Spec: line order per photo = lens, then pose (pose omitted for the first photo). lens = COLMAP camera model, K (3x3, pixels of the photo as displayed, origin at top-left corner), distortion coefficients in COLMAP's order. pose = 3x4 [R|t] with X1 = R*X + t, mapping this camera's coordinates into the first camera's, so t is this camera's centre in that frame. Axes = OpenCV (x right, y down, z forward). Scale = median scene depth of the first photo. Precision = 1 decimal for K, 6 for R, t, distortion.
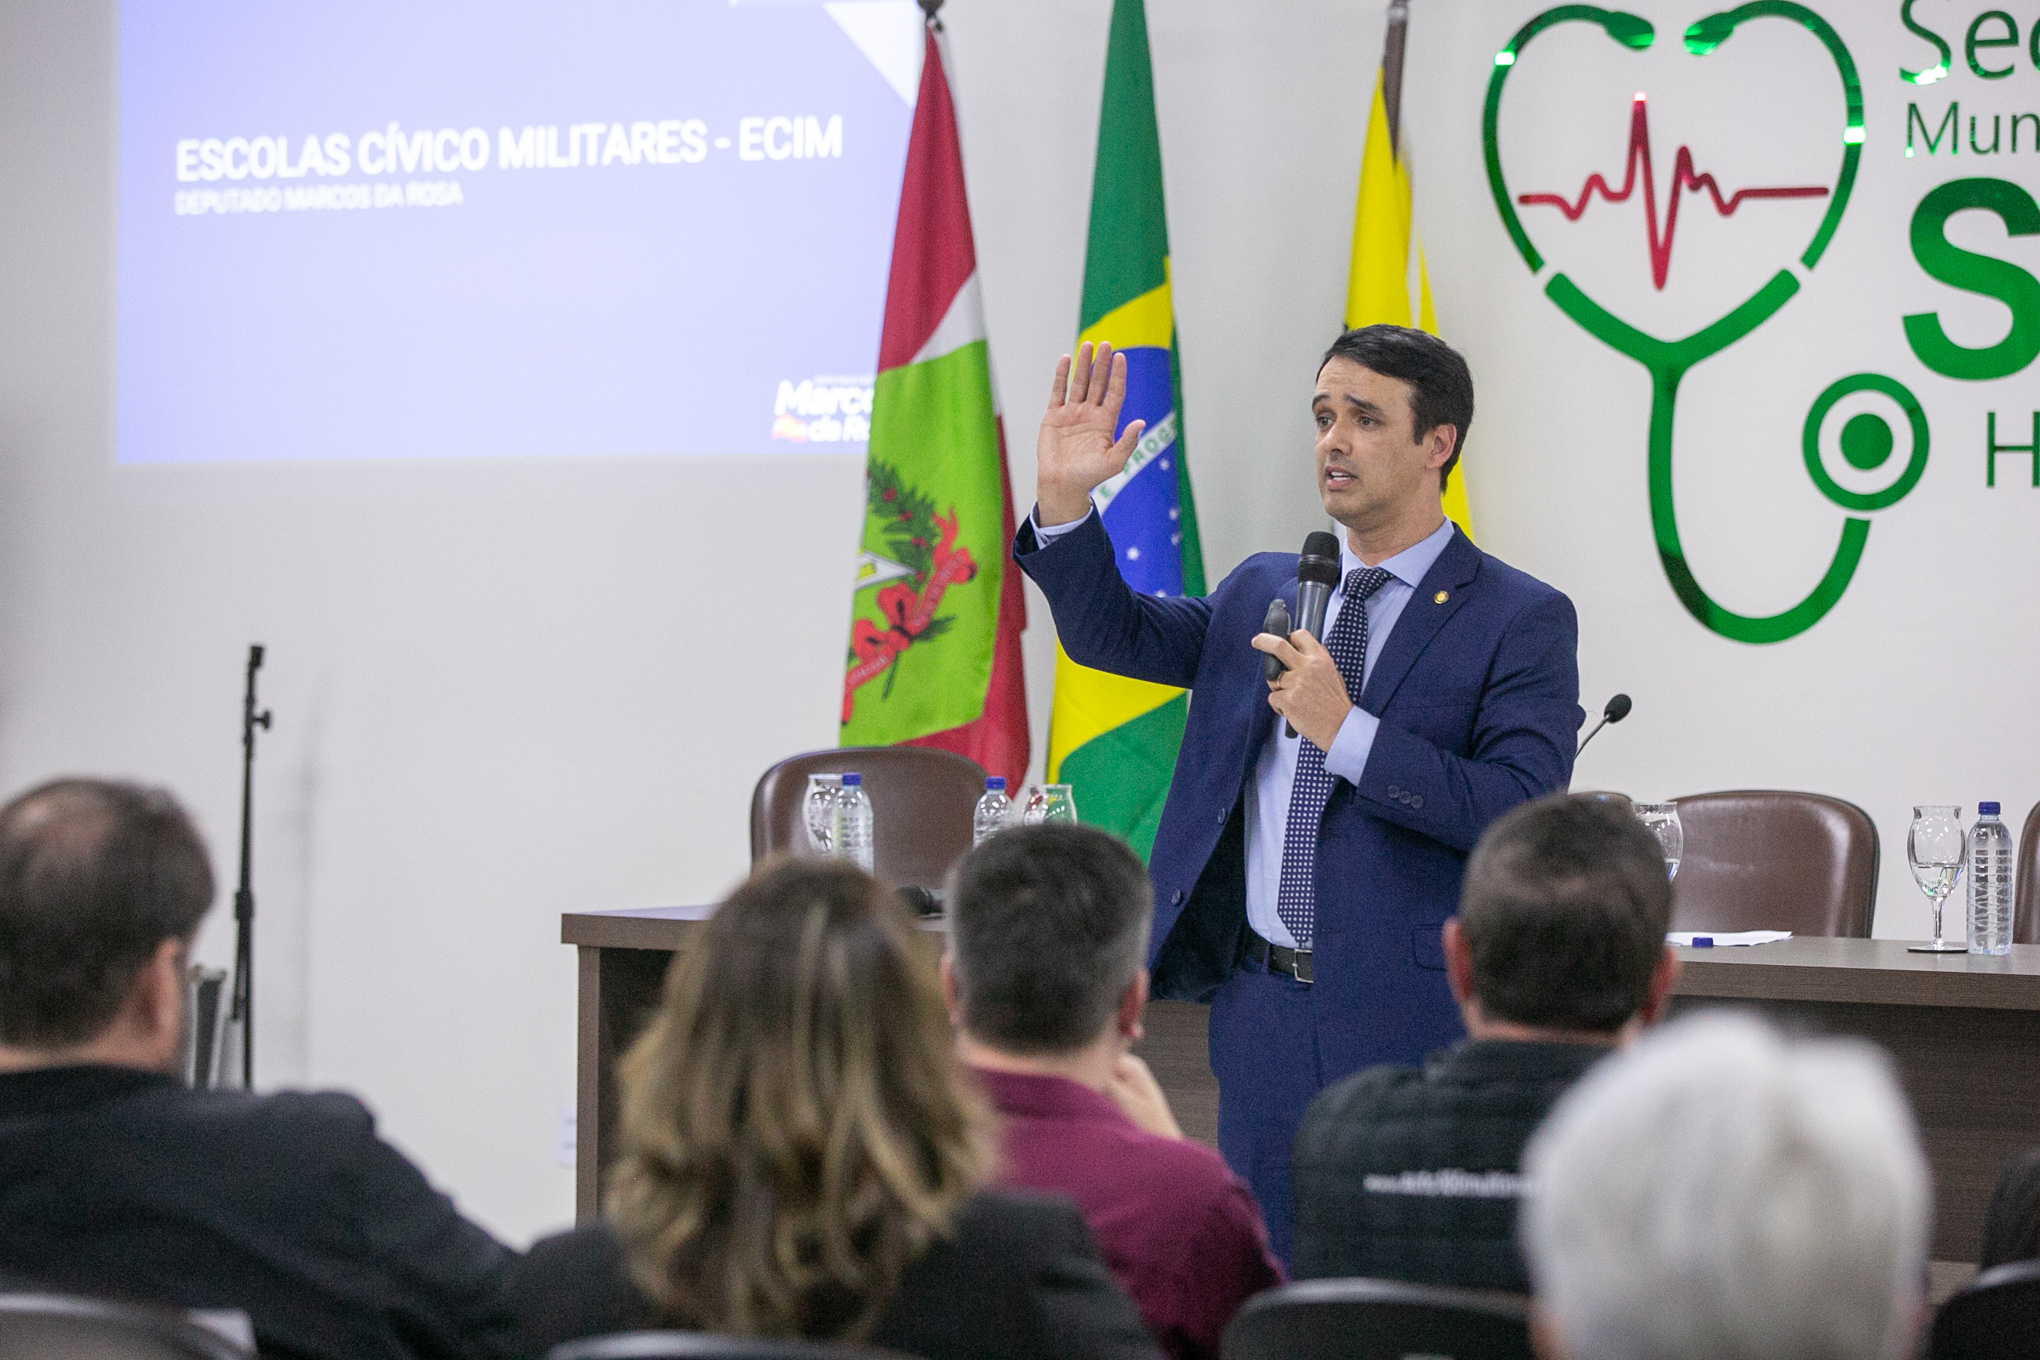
lens RADIAL K [[6965.0, 0, 1016.8], [0, 6965.0, 683.8], [0, 0, 1]] dist [0.045579, 0.000000]
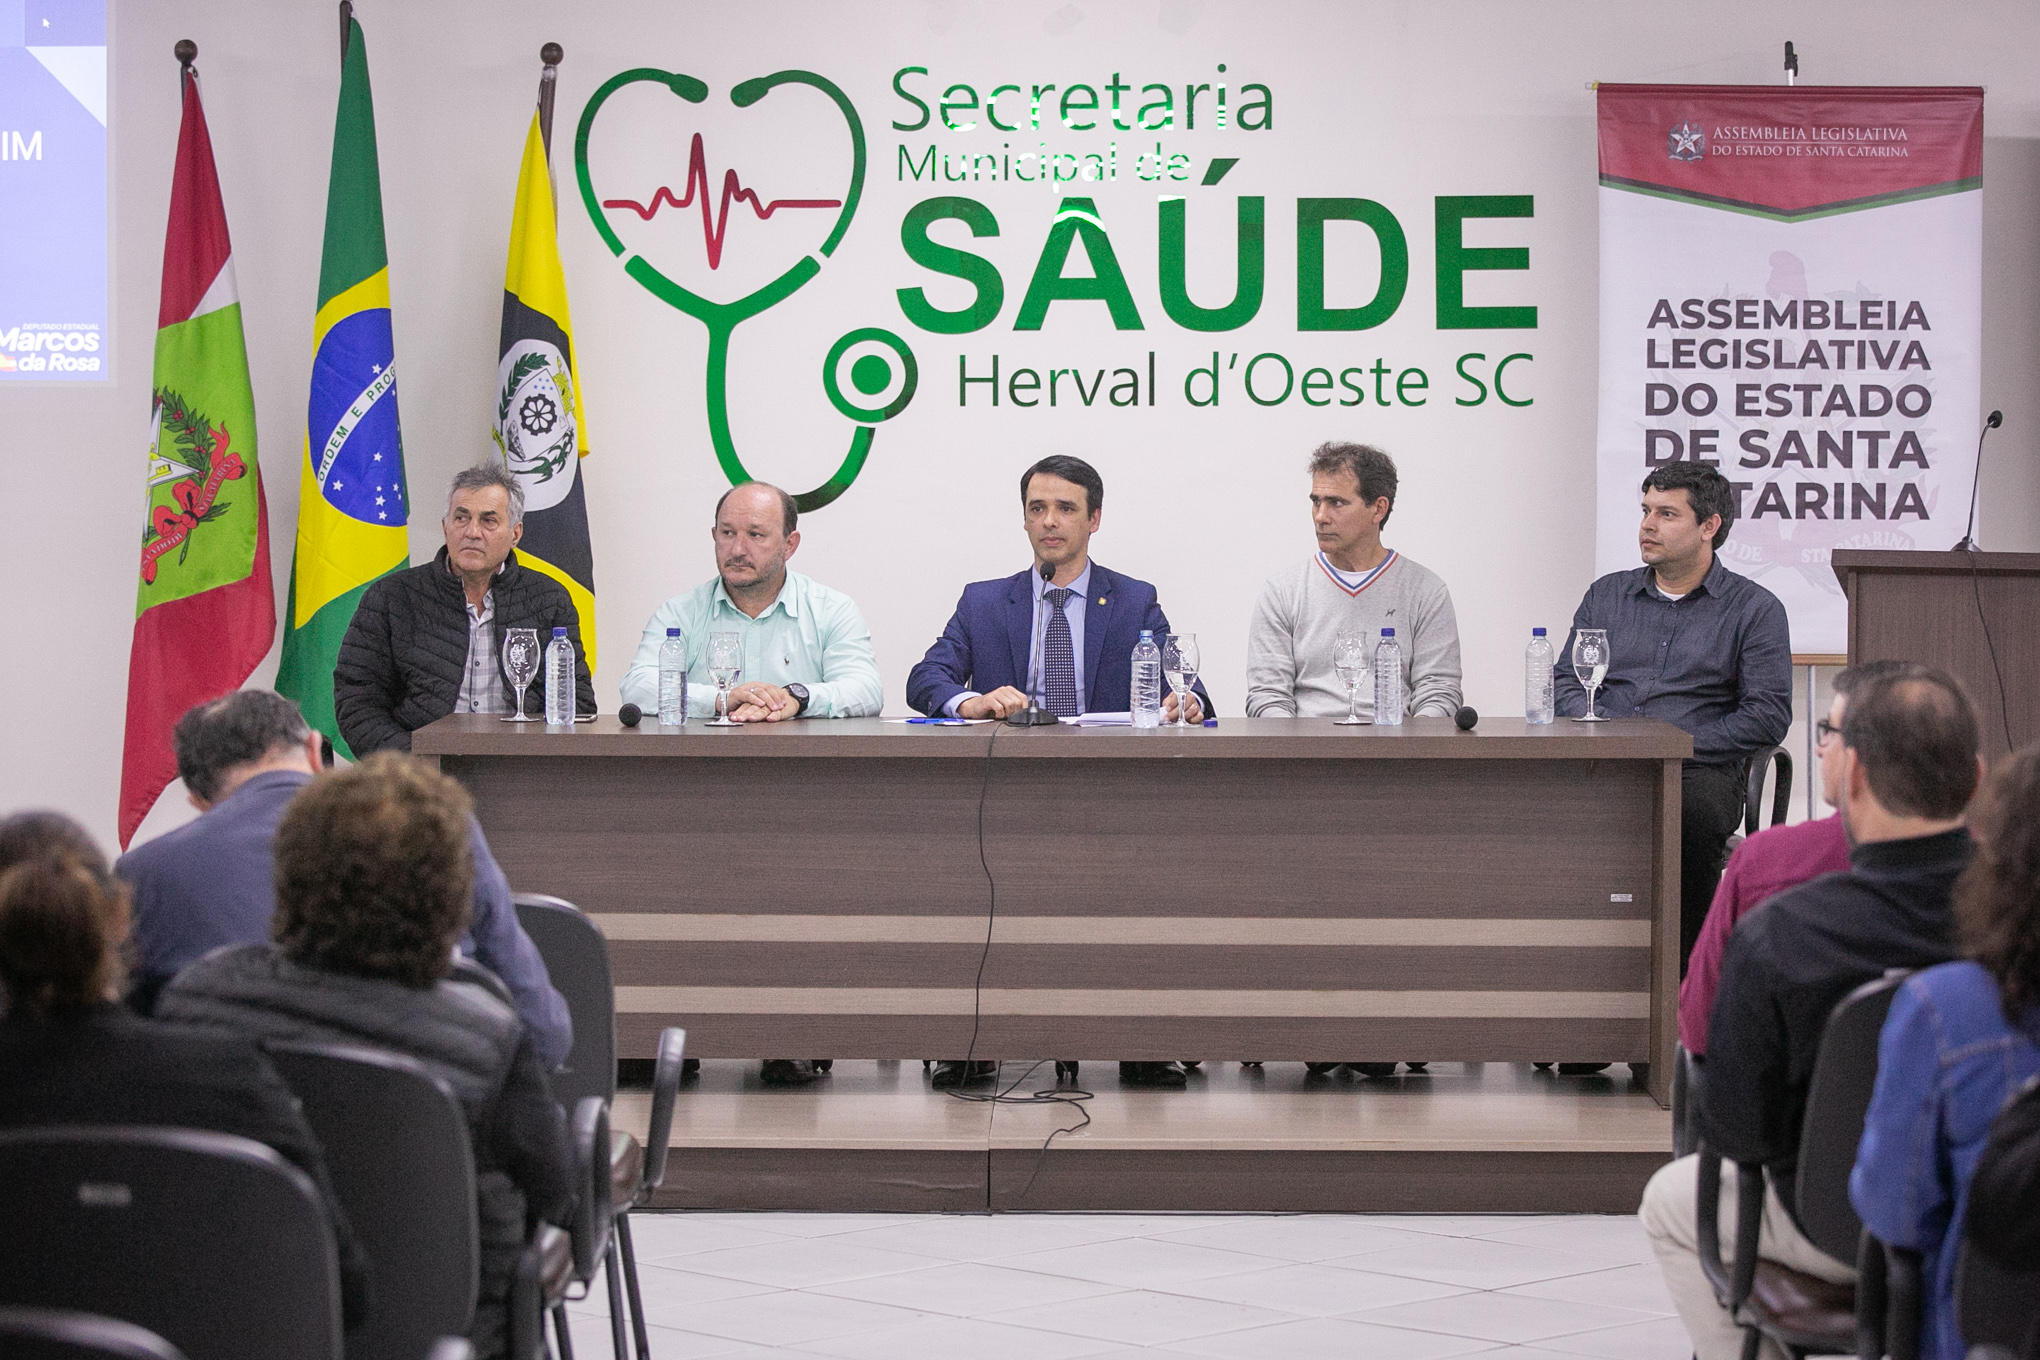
lens RADIAL K [[6005.8, 0, 1020.4], [0, 6005.8, 682.9], [0, 0, 1]] dist [-0.188687, 0.000000]
pose [[0.862138, -0.033127, 0.505590, -0.483752], [0.012660, 0.998957, 0.043865, -0.024572], [-0.506515, -0.031417, 0.861658, -0.104850]]
